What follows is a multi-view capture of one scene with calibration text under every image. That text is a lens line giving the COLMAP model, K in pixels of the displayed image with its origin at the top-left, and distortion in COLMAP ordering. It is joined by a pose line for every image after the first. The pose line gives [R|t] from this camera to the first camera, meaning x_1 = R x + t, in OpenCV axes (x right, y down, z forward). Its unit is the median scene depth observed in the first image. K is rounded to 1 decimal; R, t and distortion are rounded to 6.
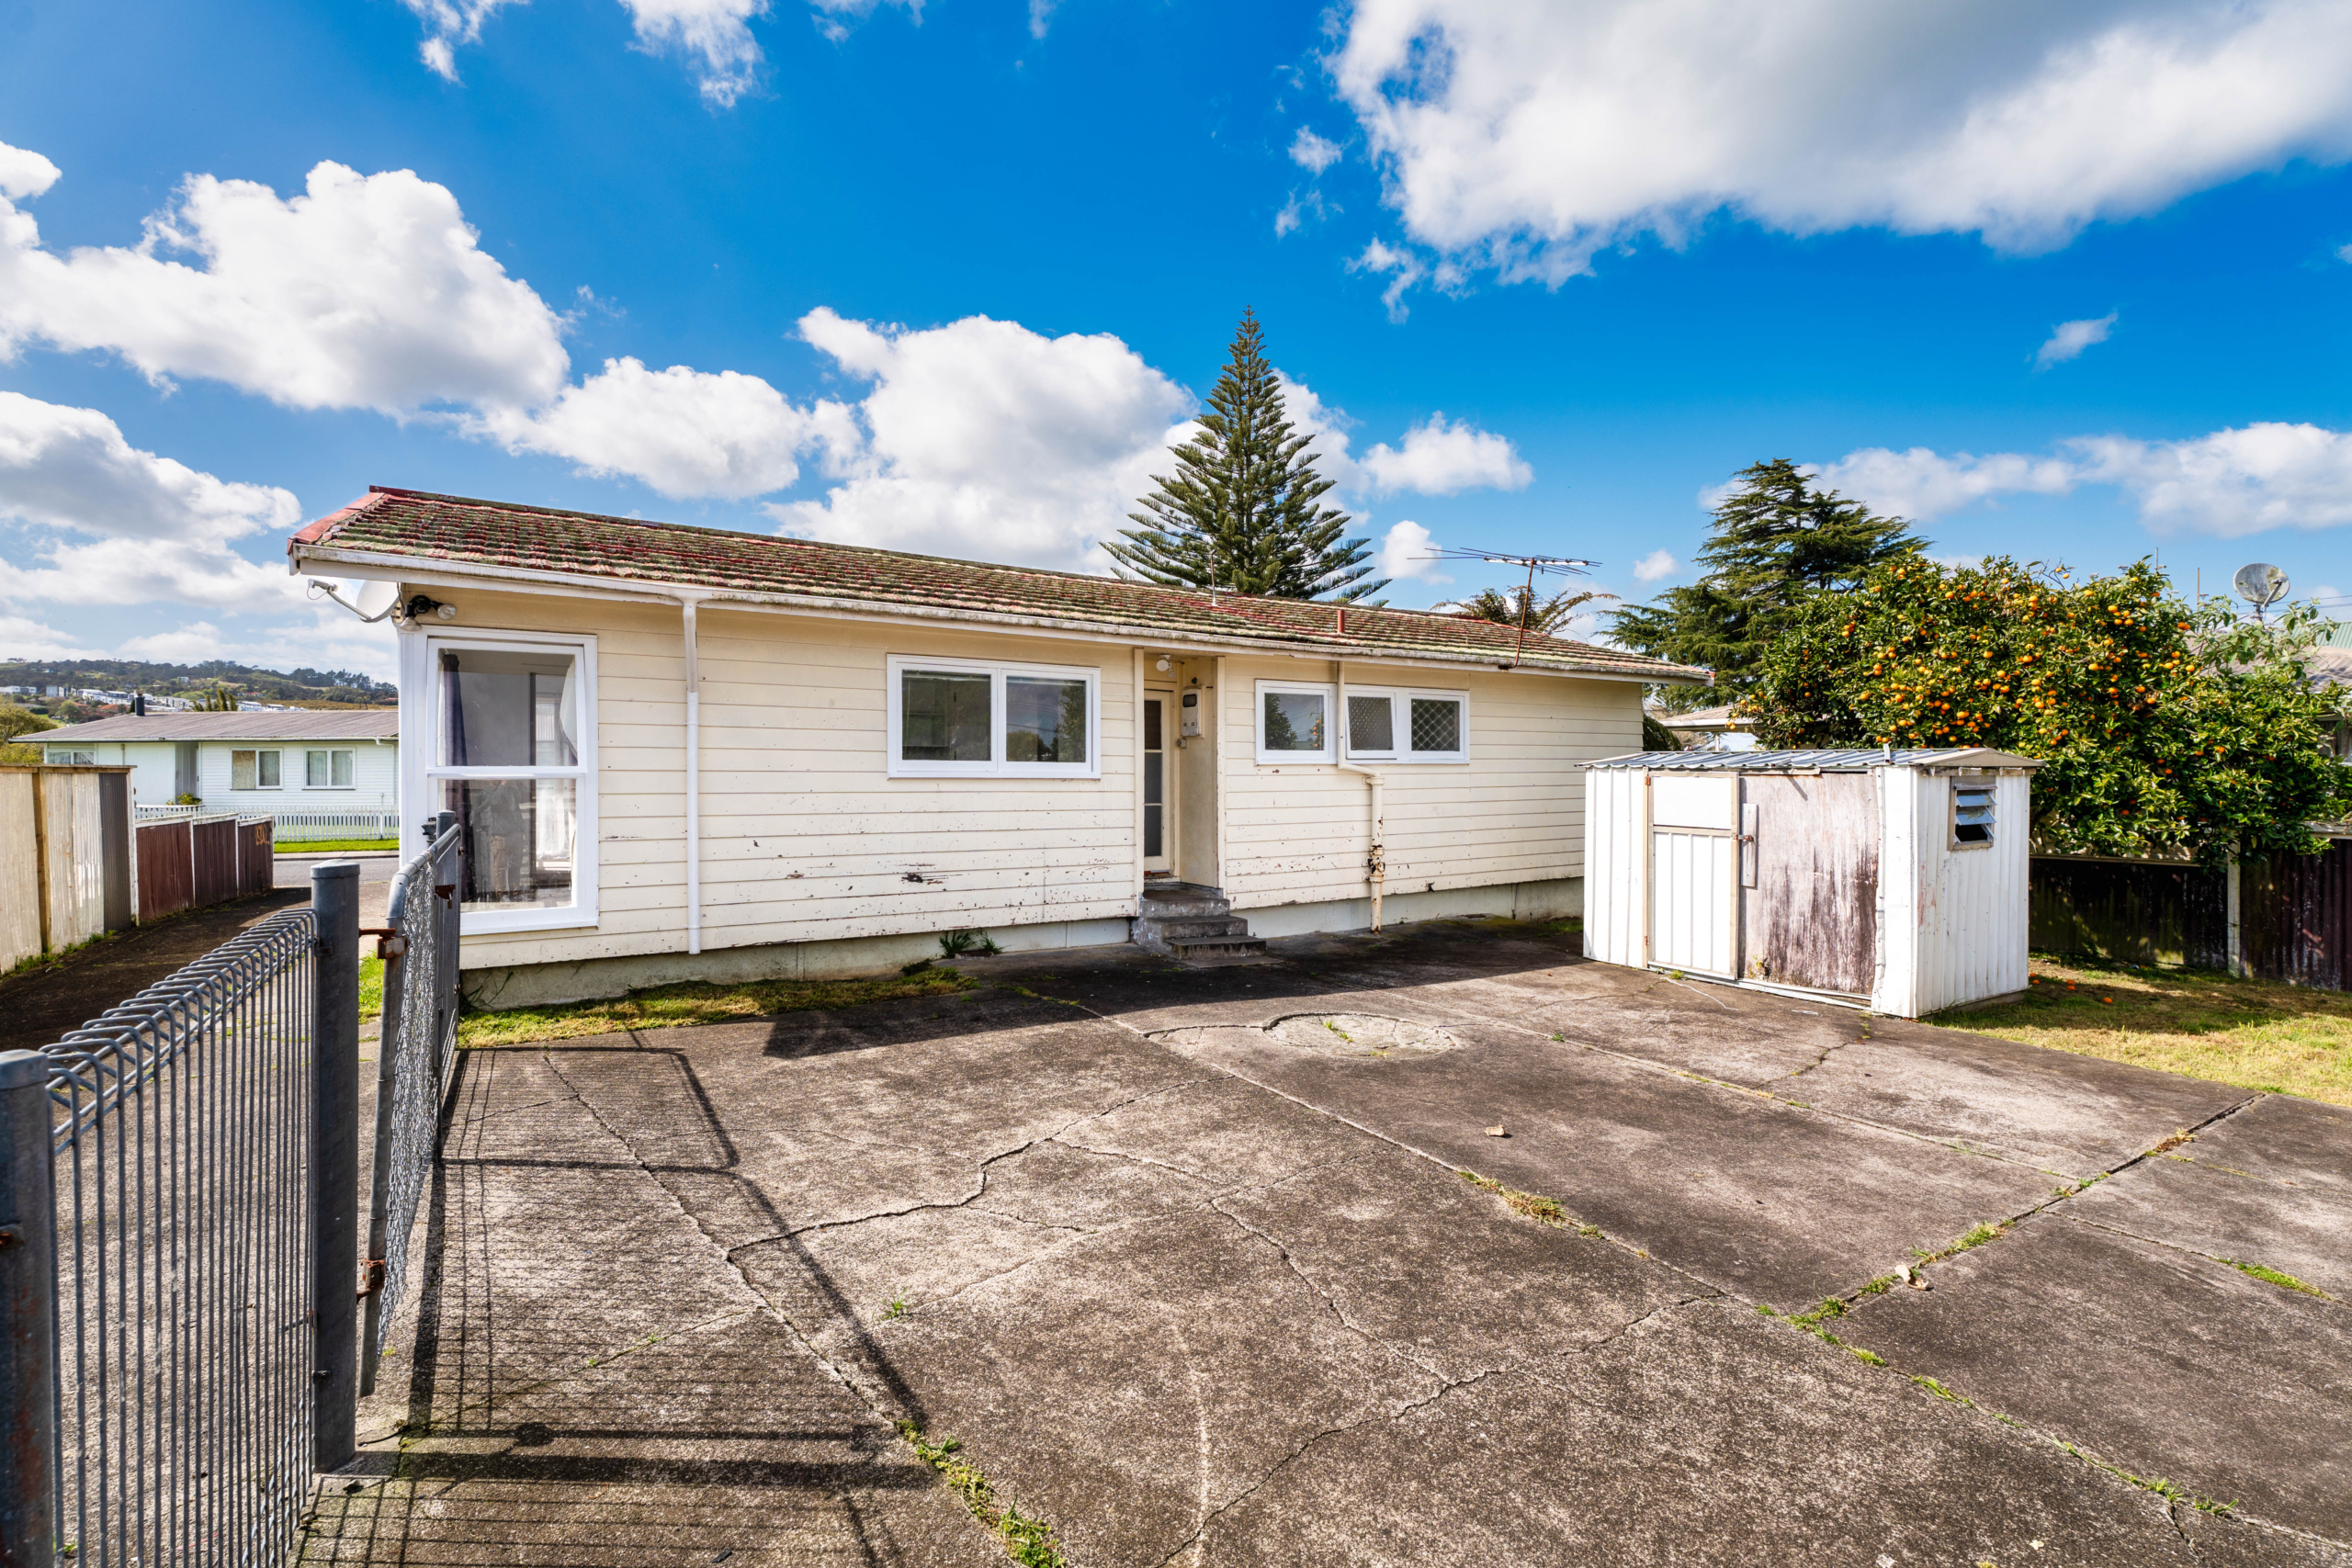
lens RADIAL K [[1056.7, 0, 1185.0], [0, 1056.7, 784.5], [0, 0, 1]] dist [0.002262, -0.001498]
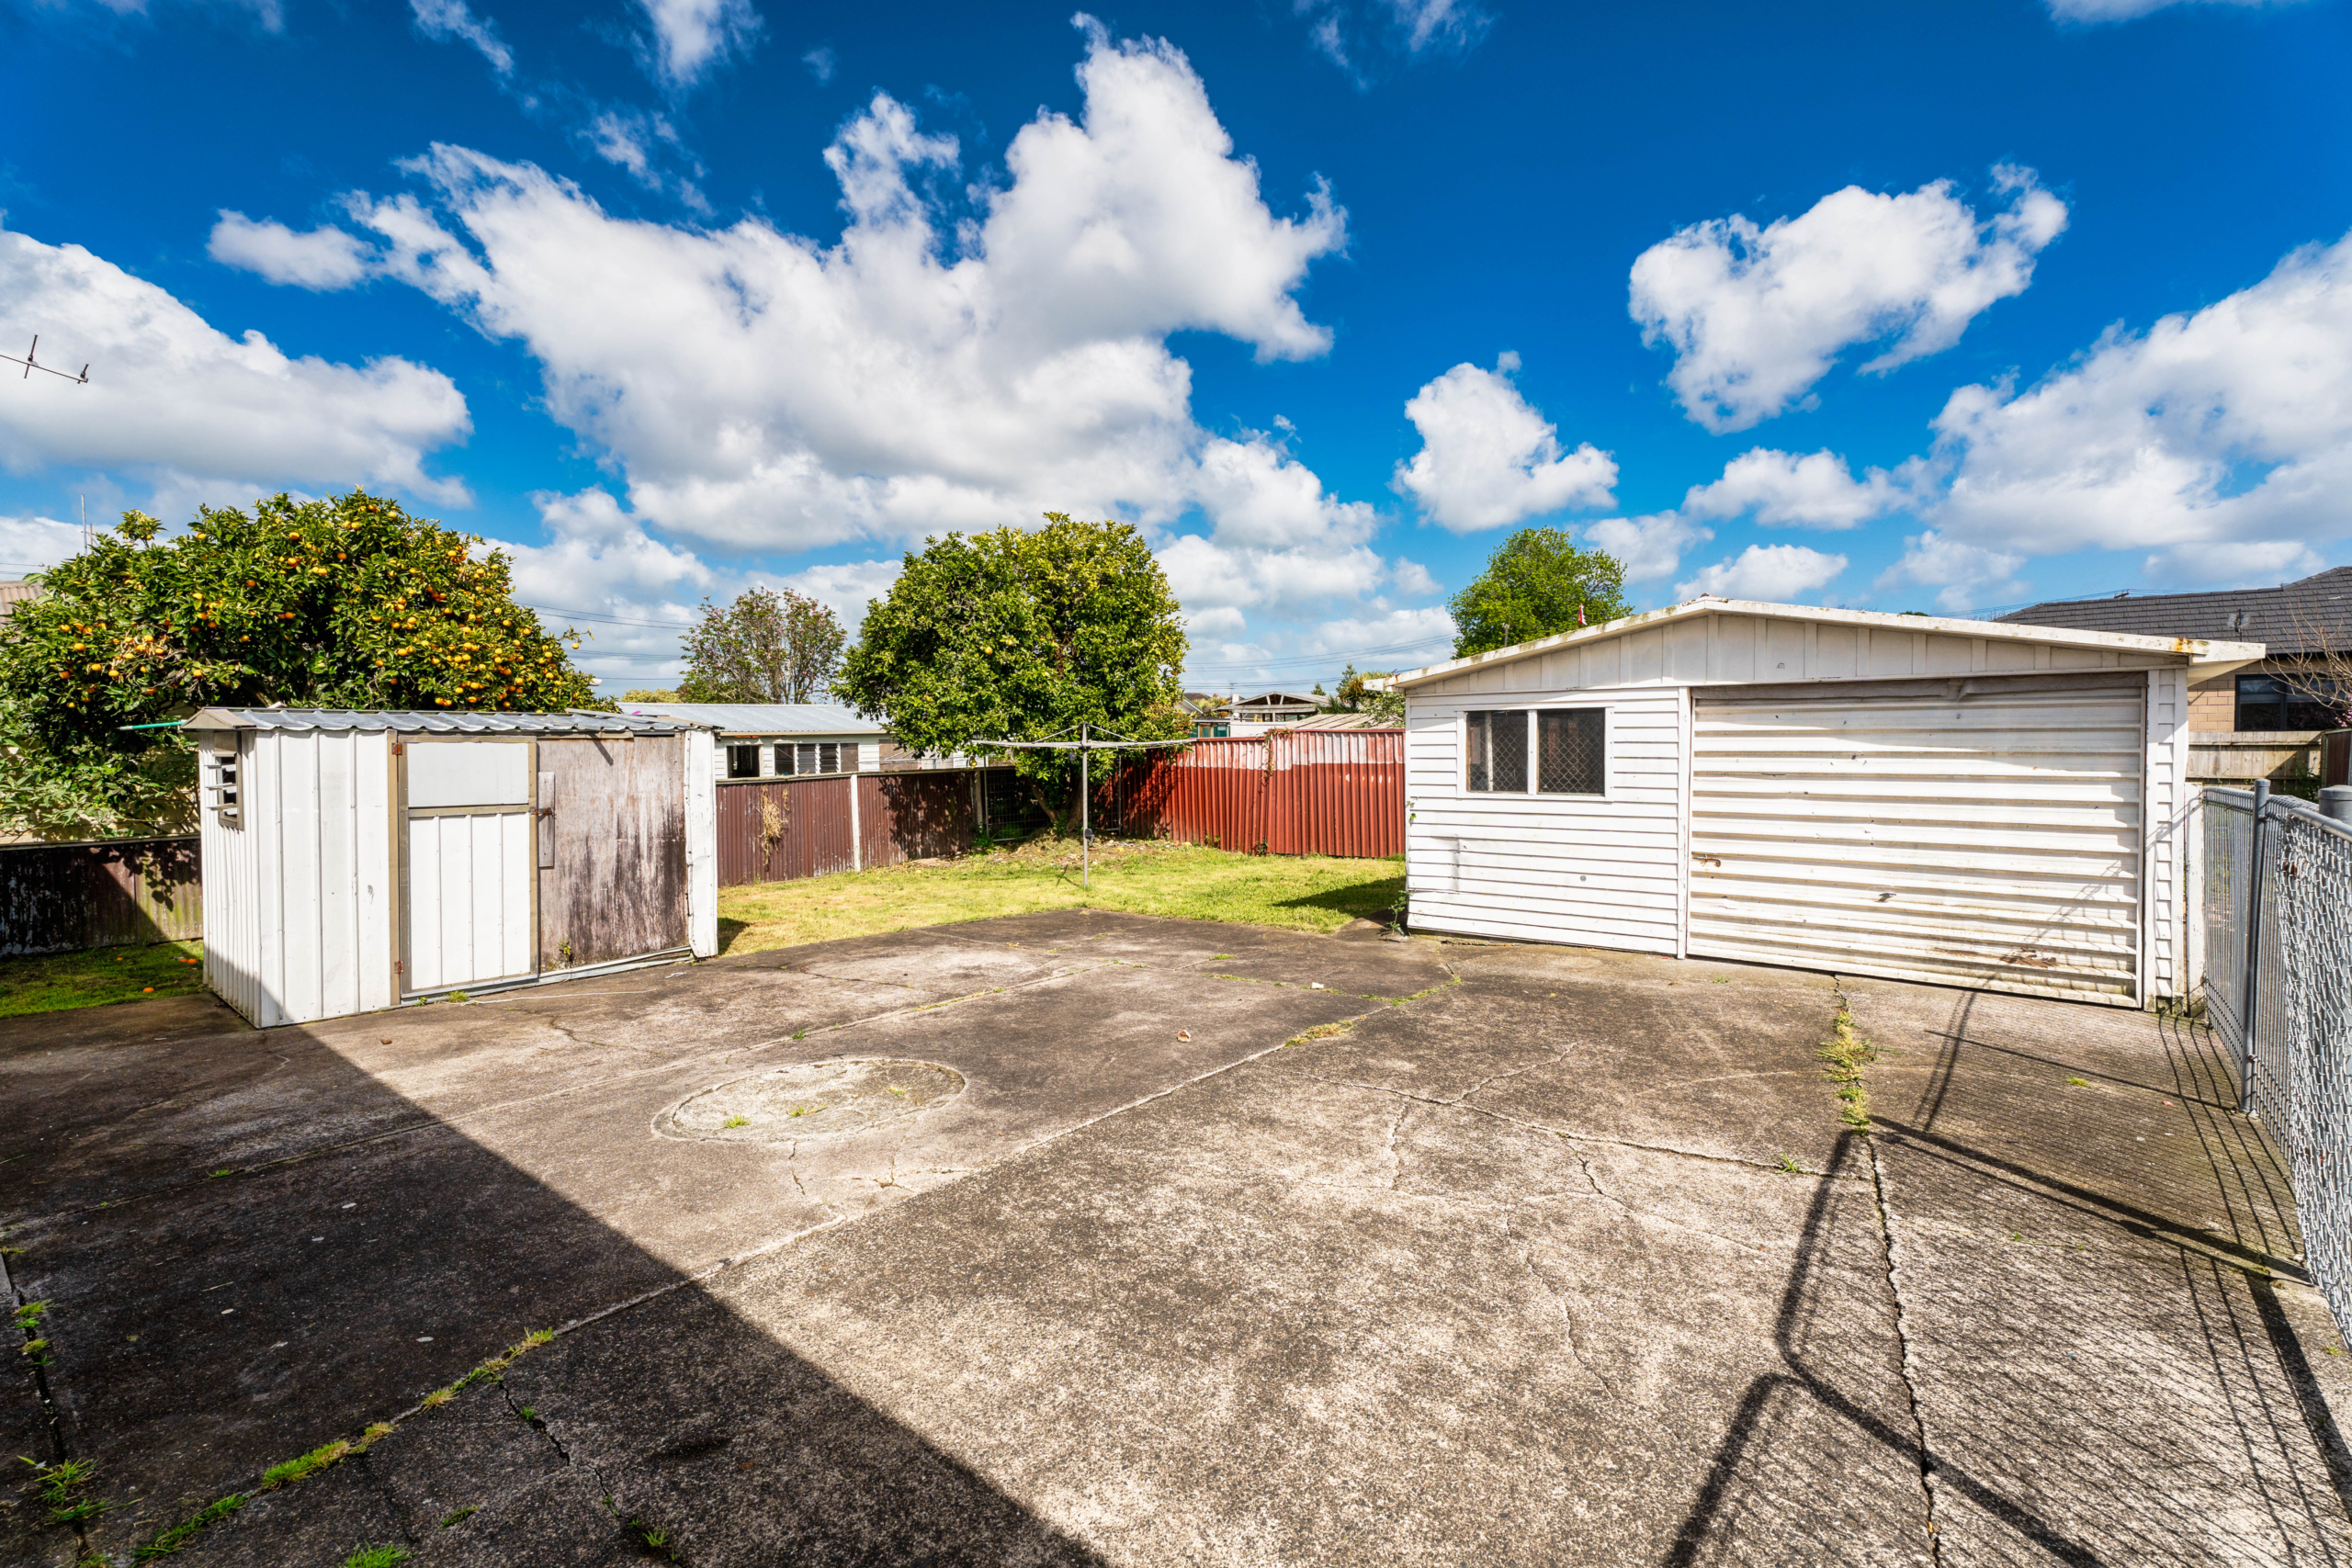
lens RADIAL K [[1056.7, 0, 1165.2], [0, 1056.7, 759.3], [0, 0, 1]] dist [0.002262, -0.001498]
pose [[-0.300527, -0.016274, 0.953635, -0.805977], [0.020095, 0.999524, 0.023390, -0.004782], [-0.953562, 0.026193, -0.300057, 1.363329]]
